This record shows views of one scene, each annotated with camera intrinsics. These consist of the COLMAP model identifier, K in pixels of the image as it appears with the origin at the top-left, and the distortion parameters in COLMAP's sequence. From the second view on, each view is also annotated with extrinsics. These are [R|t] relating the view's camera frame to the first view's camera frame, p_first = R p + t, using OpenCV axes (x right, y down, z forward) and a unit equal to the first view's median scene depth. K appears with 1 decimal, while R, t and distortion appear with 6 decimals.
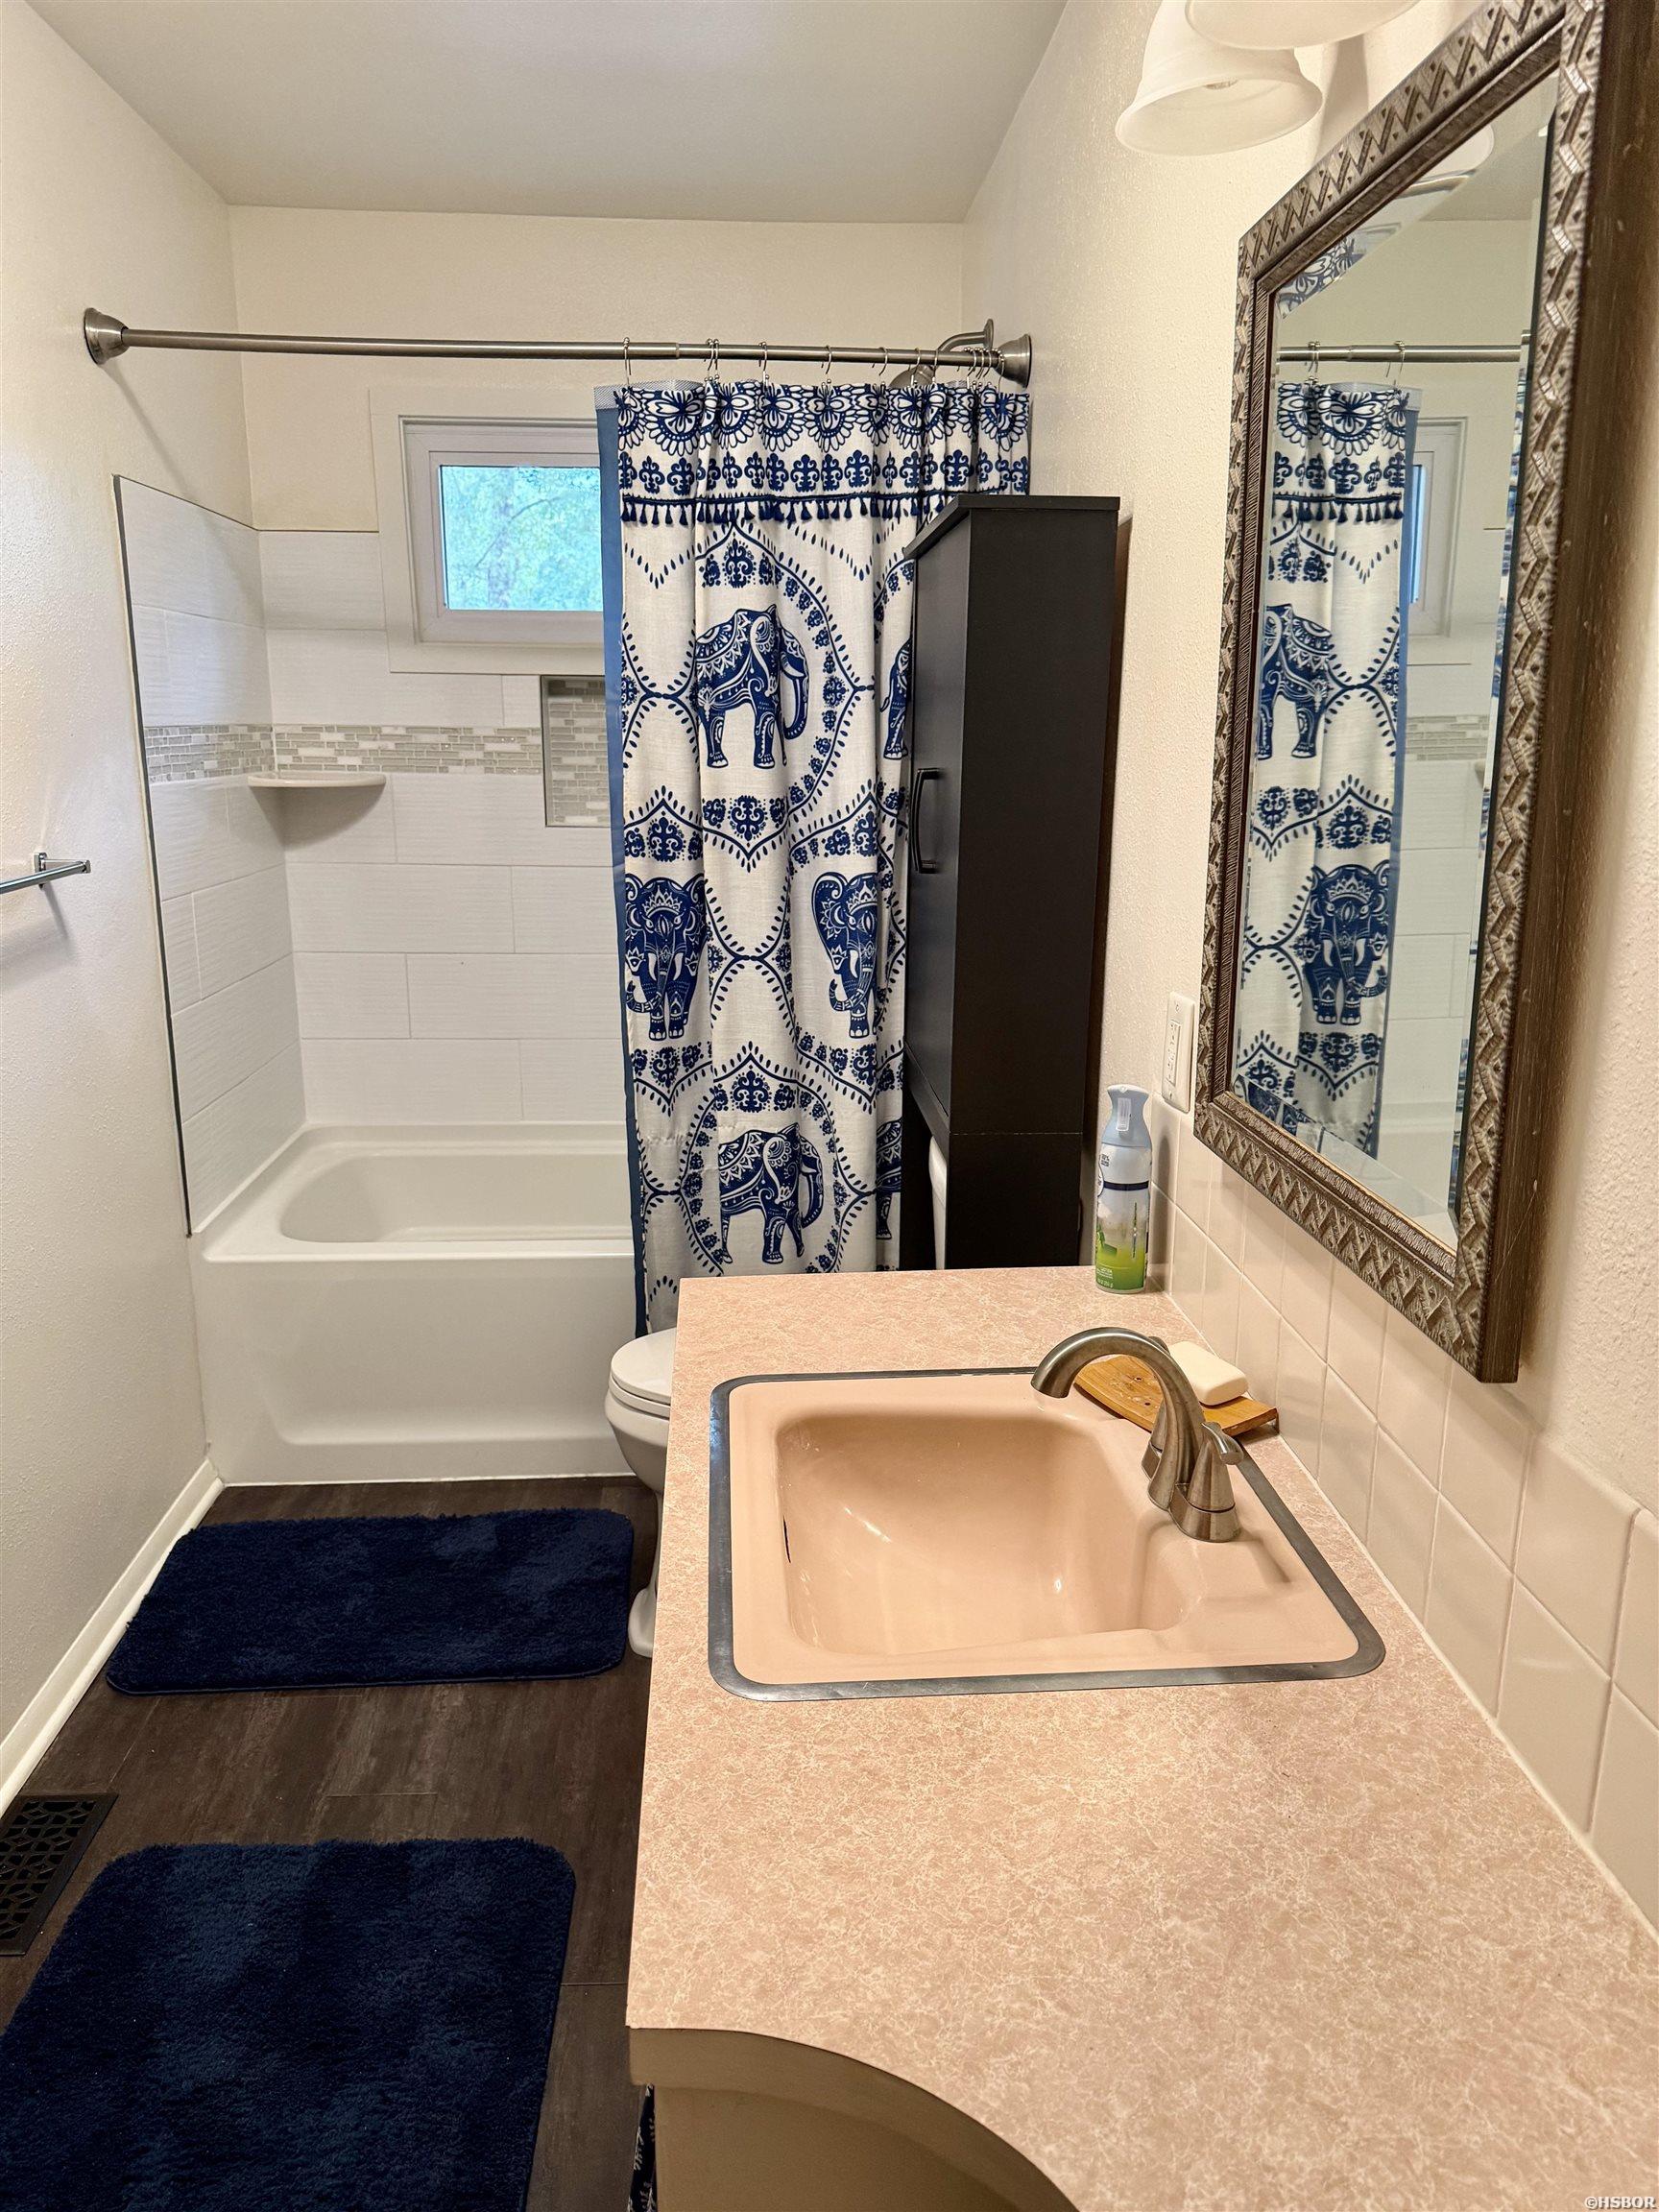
lens RADIAL K [[1579.6, 0, 829.5], [0, 1579.6, 1106.0], [0, 0, 1]] dist [0.002955, -0.001827]
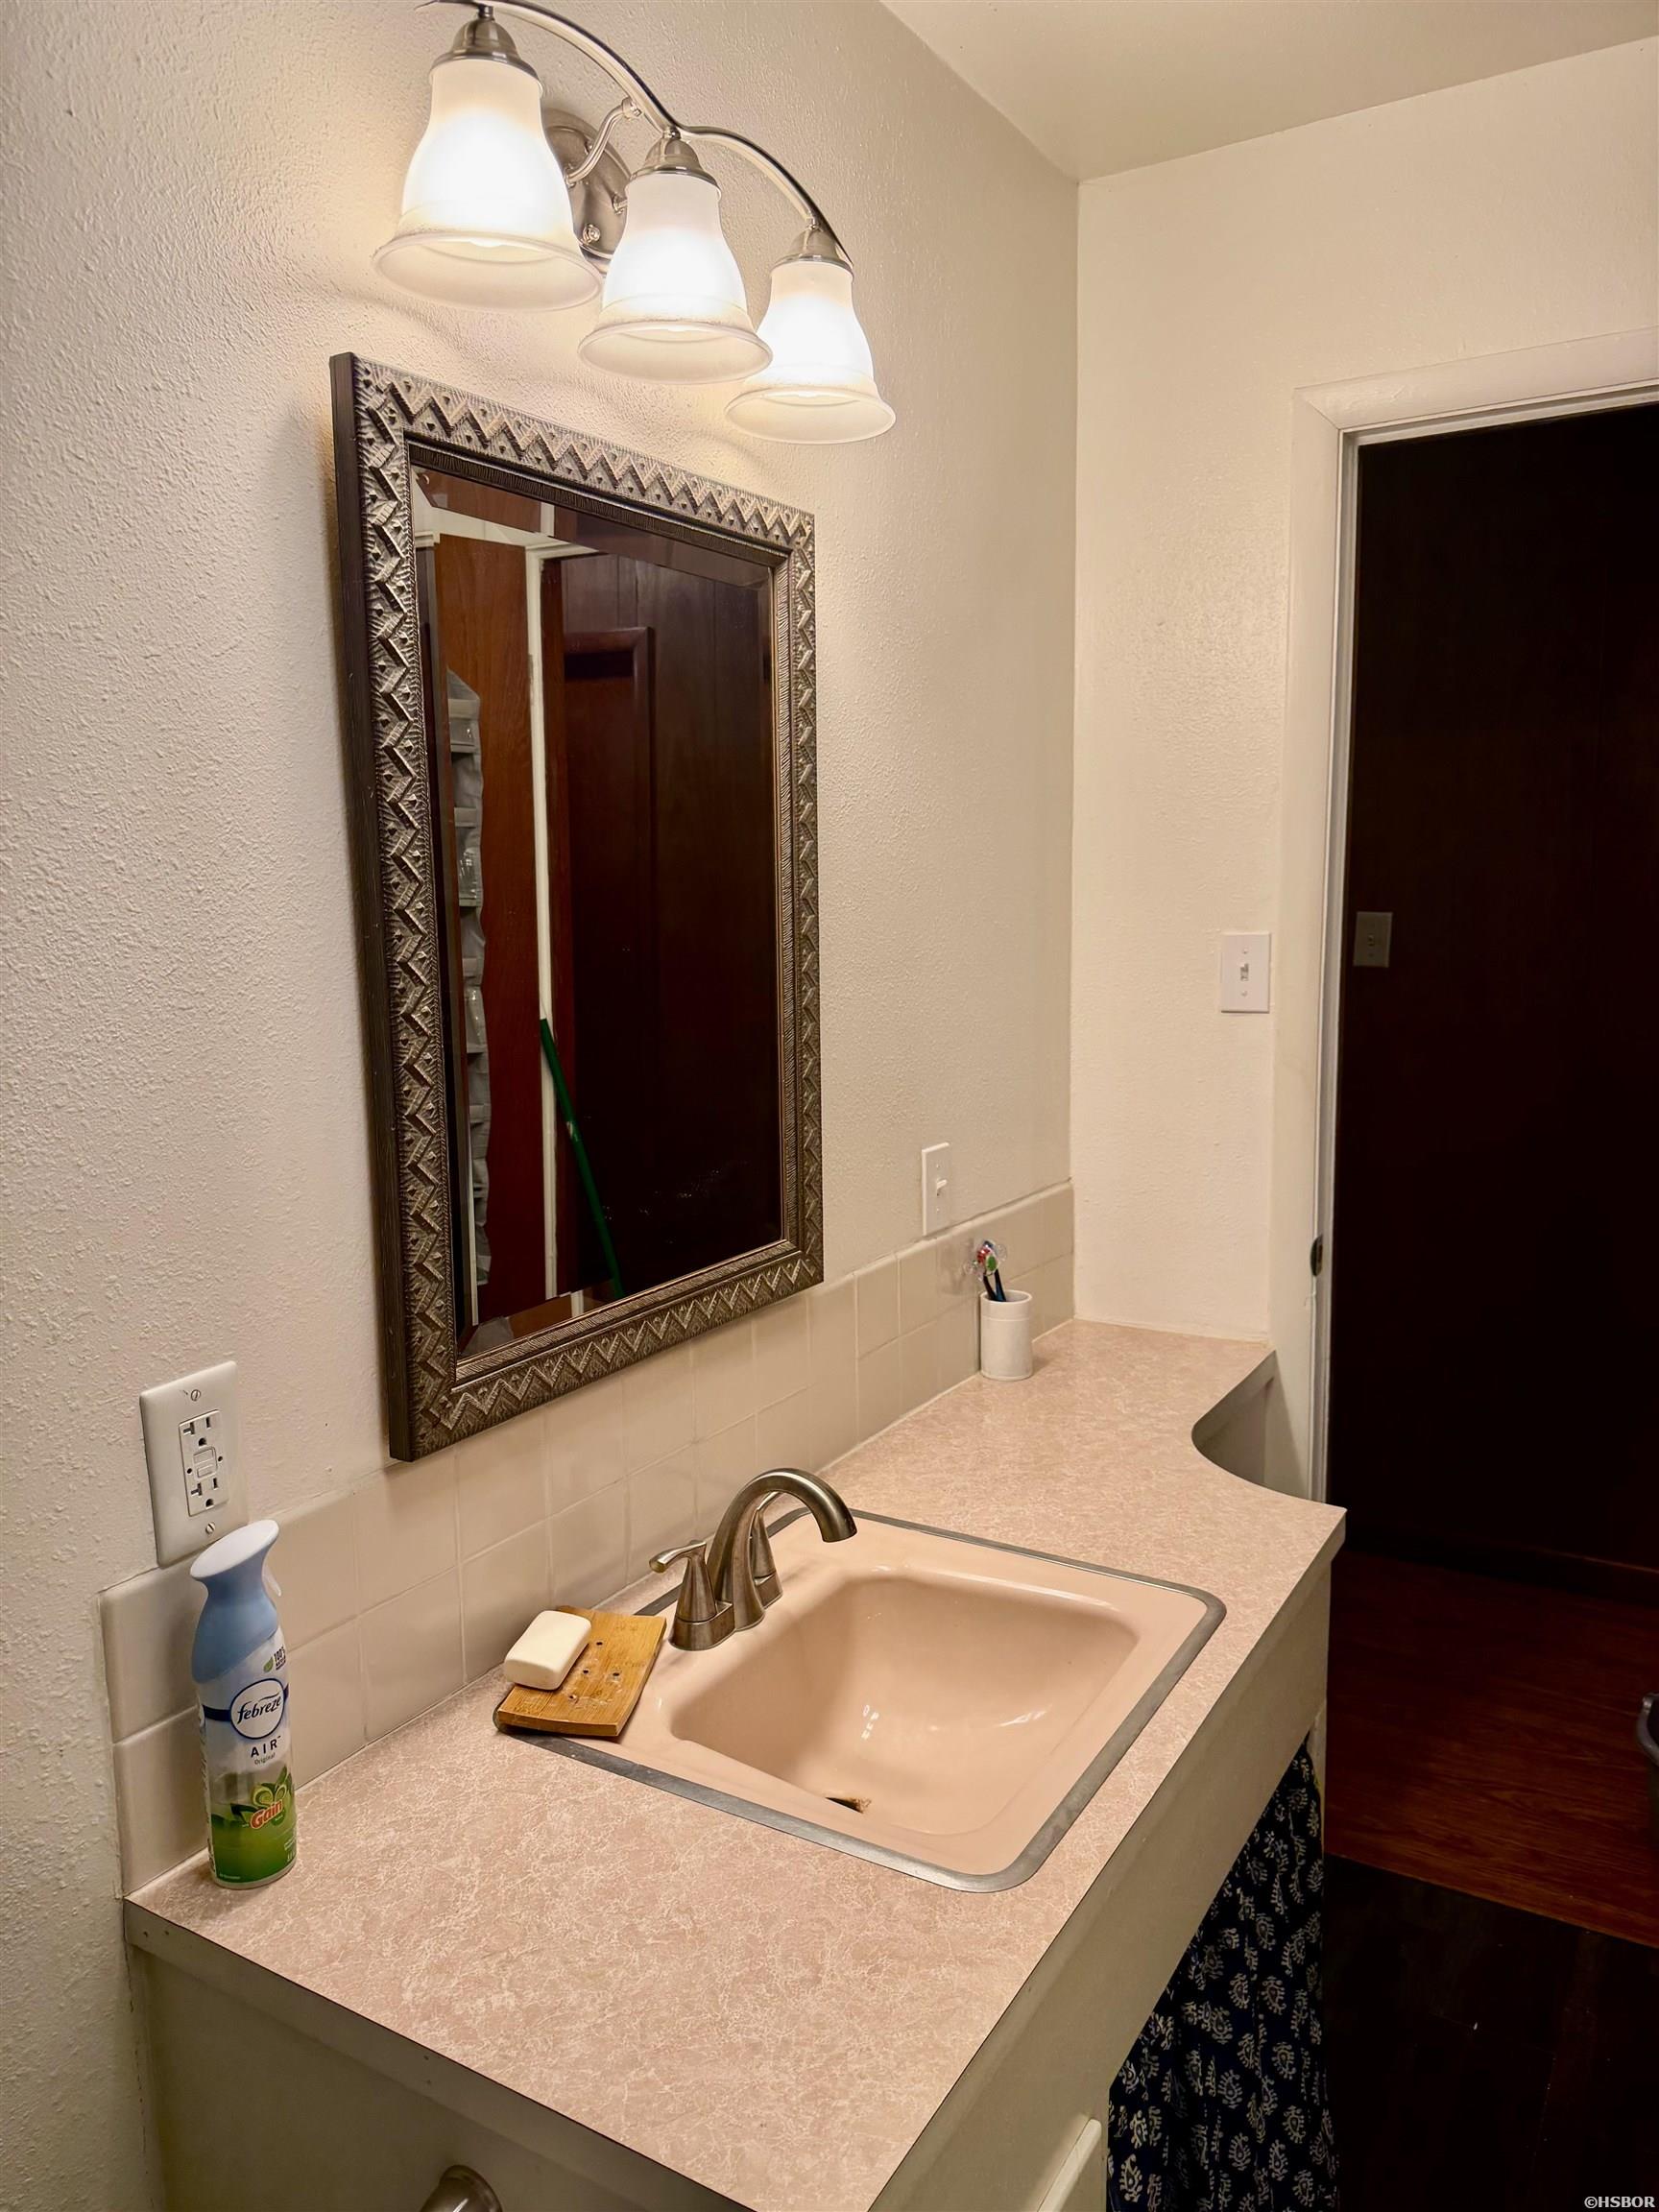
lens RADIAL K [[1579.6, 0, 829.5], [0, 1579.6, 1106.0], [0, 0, 1]] dist [0.002955, -0.001827]
pose [[-0.823635, -0.073746, 0.562305, -0.520859], [0.145813, 0.930639, 0.335632, -0.540783], [-0.548054, 0.358430, -0.755754, 2.050623]]
